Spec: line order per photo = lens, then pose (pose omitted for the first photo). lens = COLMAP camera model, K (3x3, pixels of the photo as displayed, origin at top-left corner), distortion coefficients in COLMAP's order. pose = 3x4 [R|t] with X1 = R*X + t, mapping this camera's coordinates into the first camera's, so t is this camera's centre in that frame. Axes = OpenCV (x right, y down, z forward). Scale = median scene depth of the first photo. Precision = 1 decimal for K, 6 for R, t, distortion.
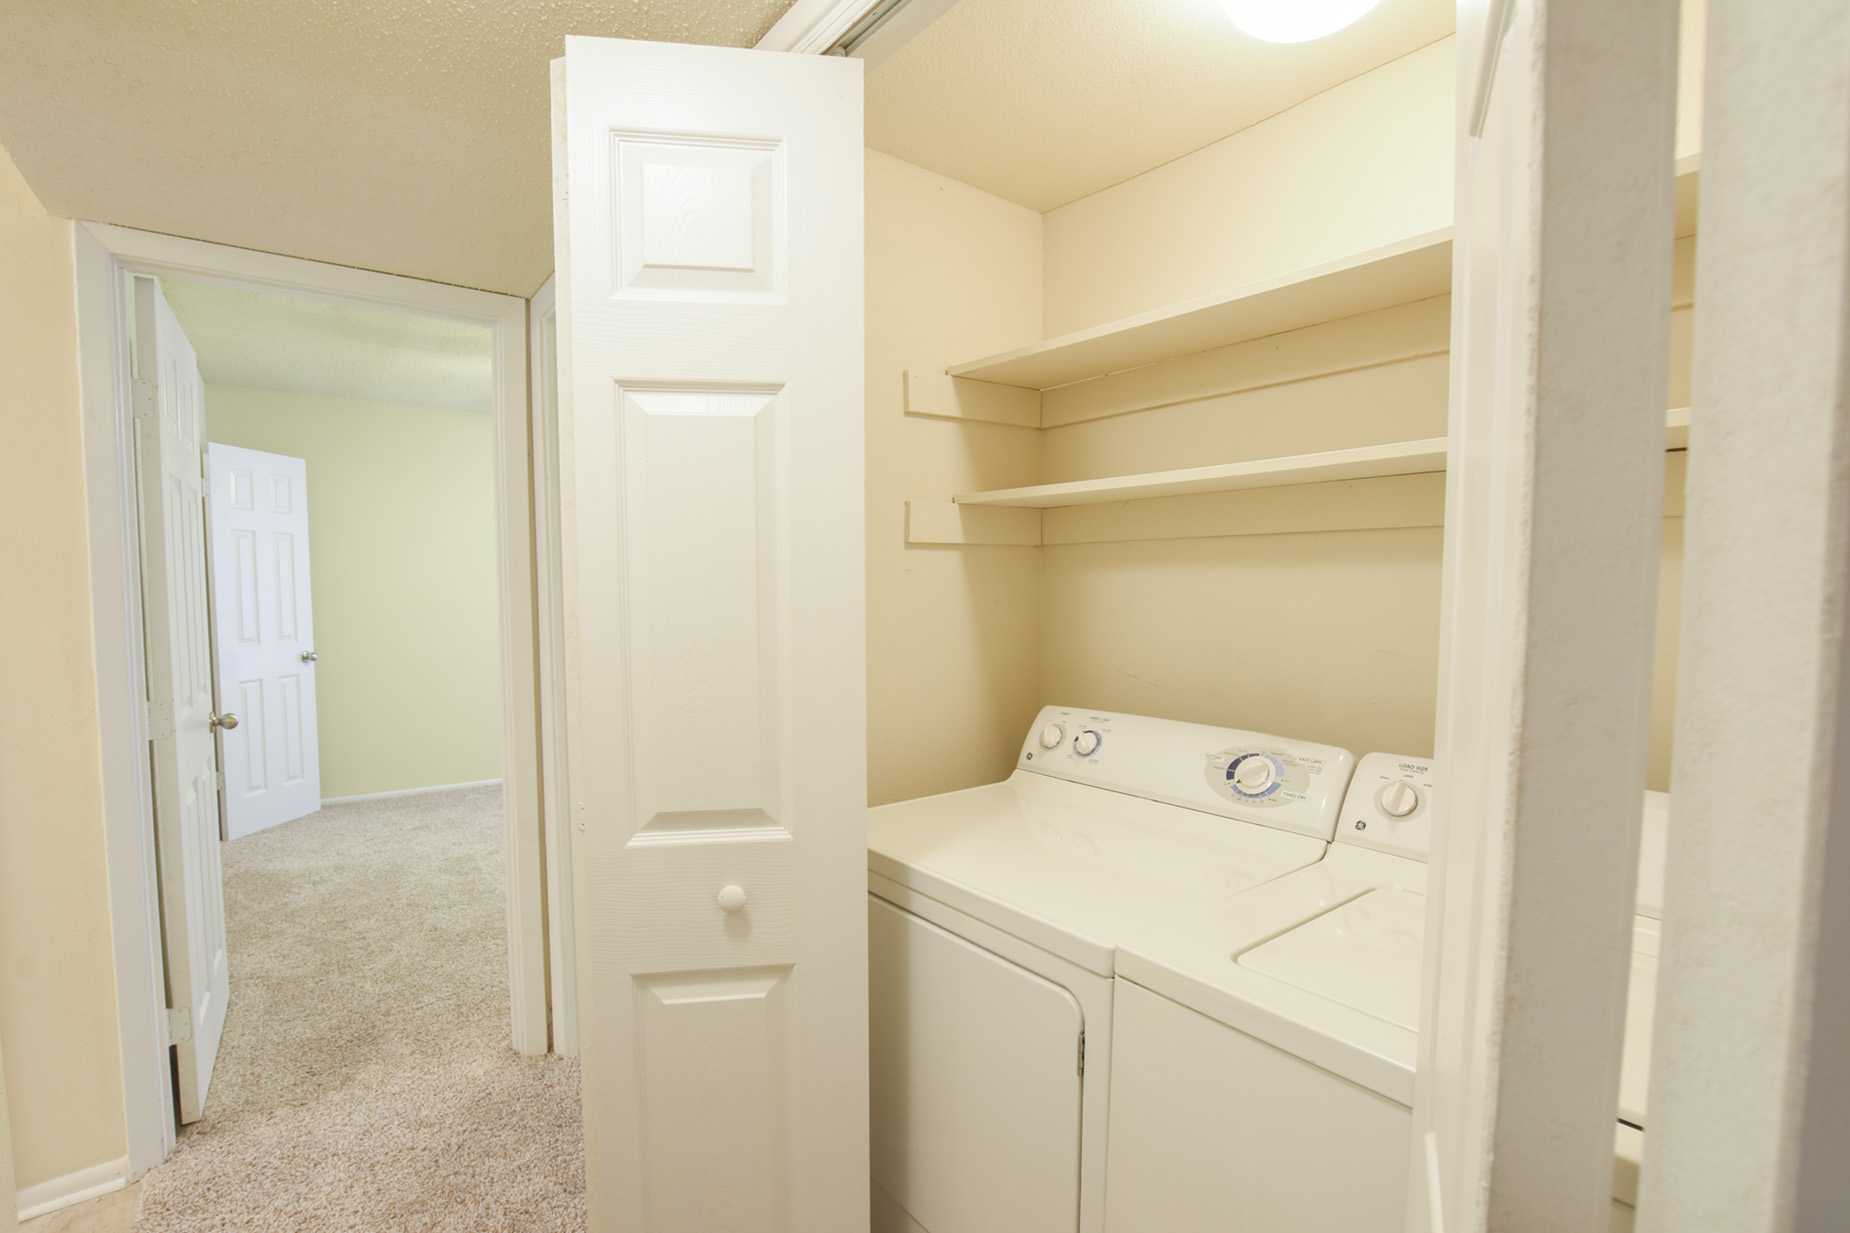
lens RADIAL K [[845.6, 0, 929.9], [0, 845.6, 631.7], [0, 0, 1]] dist [-0.023341, -0.000430]
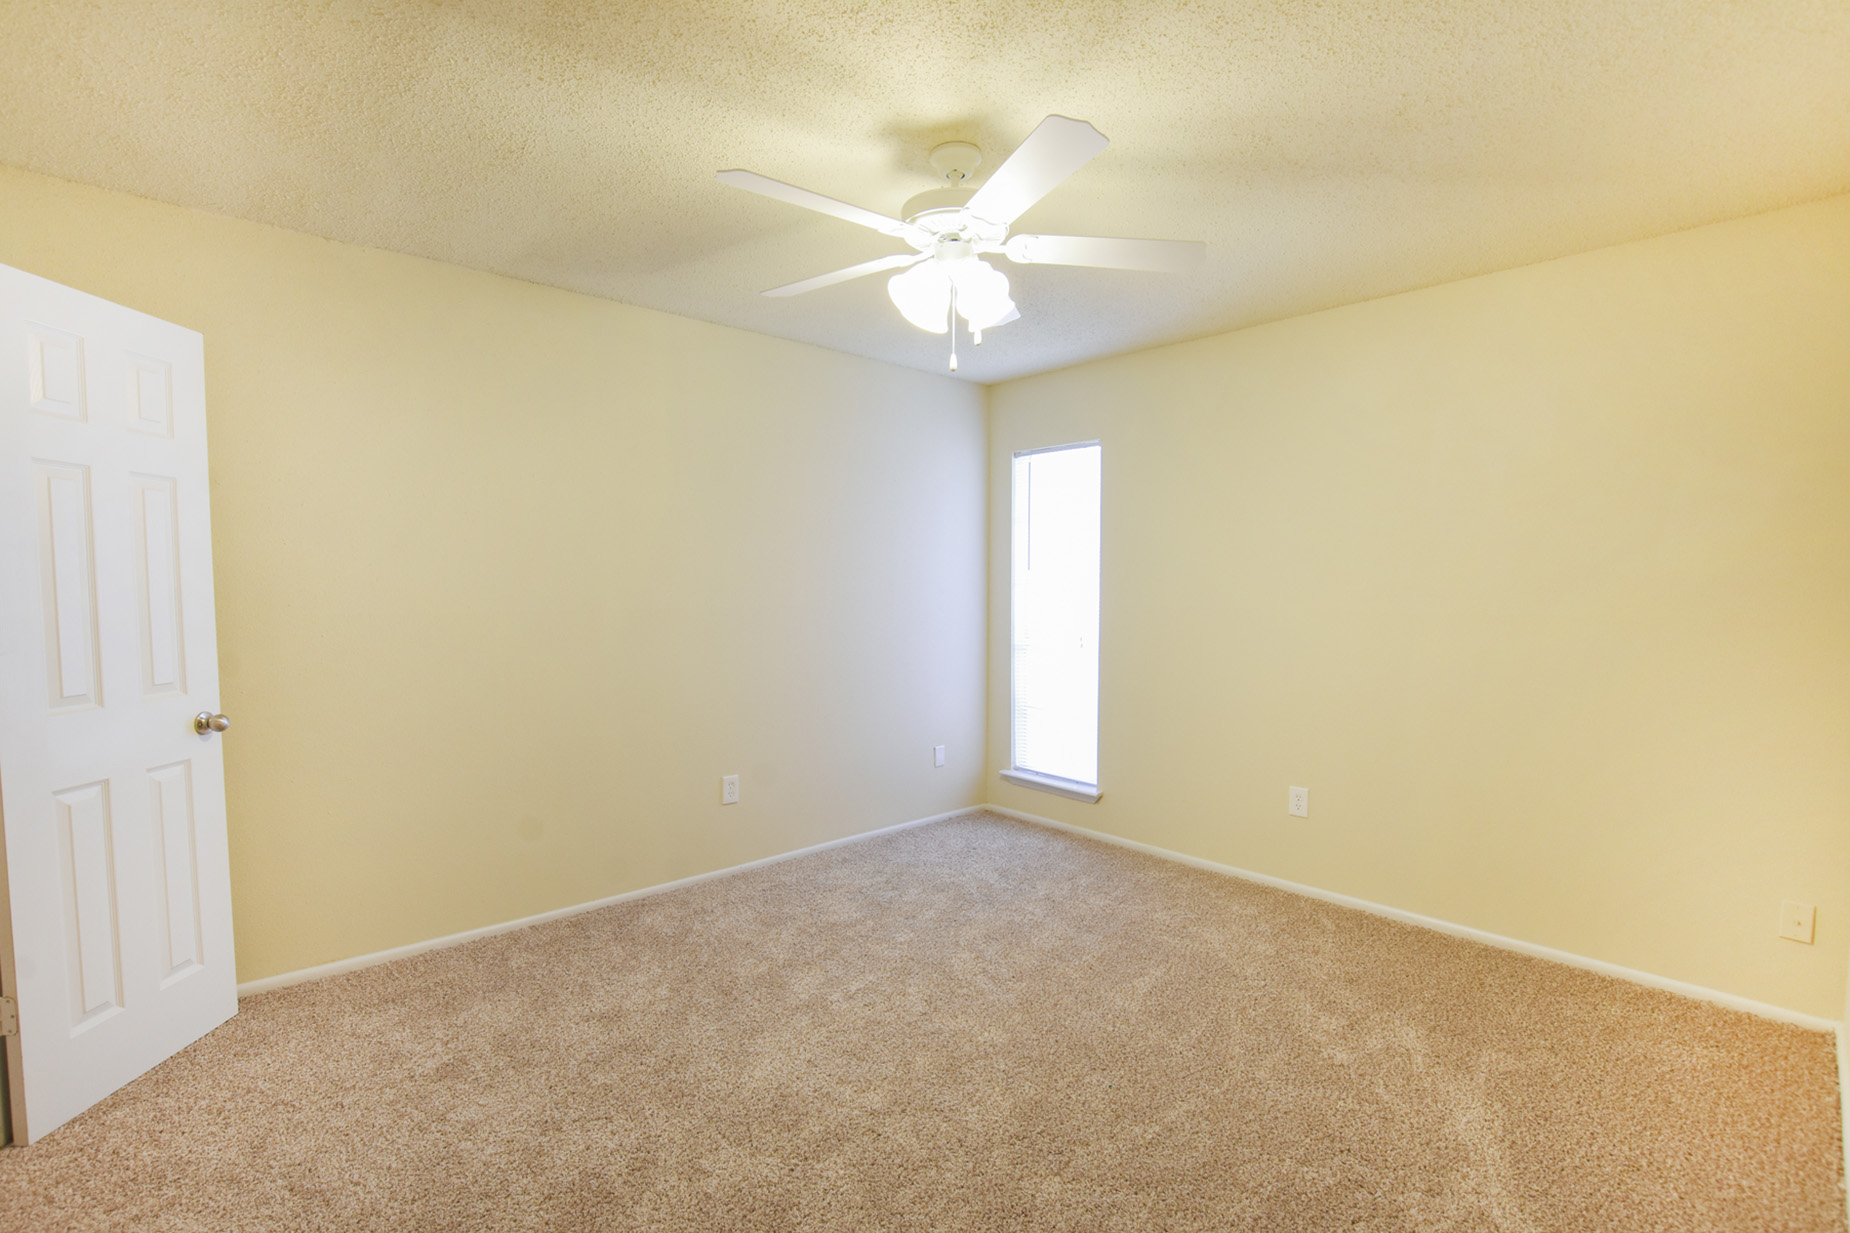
lens RADIAL K [[845.6, 0, 929.9], [0, 845.6, 631.7], [0, 0, 1]] dist [-0.023341, -0.000430]
pose [[0.996757, -0.001535, 0.080456, -0.361777], [0.001235, 0.999992, 0.003774, -0.027622], [-0.080462, -0.003663, 0.996751, 0.478863]]
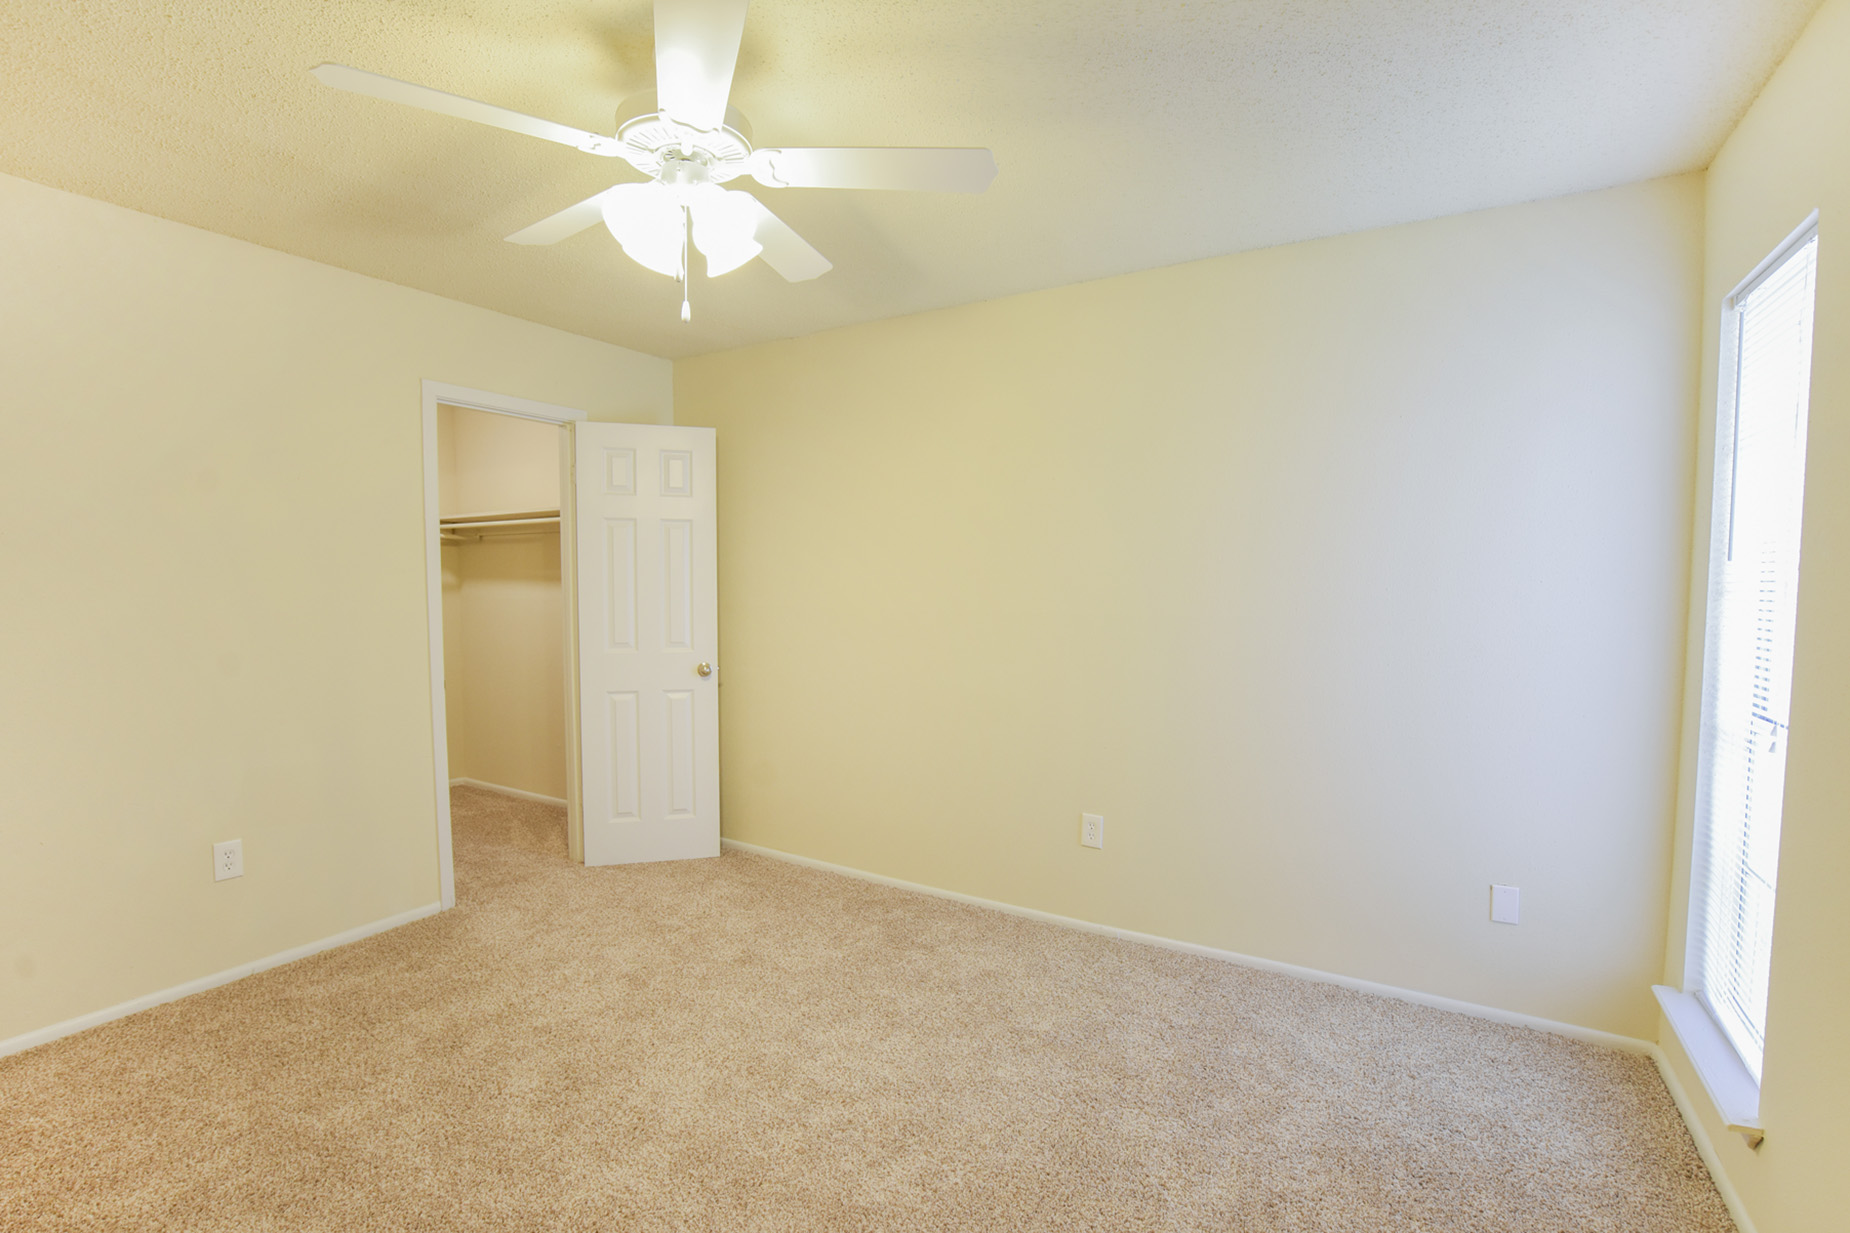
lens RADIAL K [[845.6, 0, 929.9], [0, 845.6, 631.7], [0, 0, 1]] dist [-0.023341, -0.000430]
pose [[0.358302, 0.056368, -0.931903, 0.108128], [-0.062304, 0.997394, 0.036375, -0.052718], [0.931525, 0.045028, 0.360880, 0.933919]]
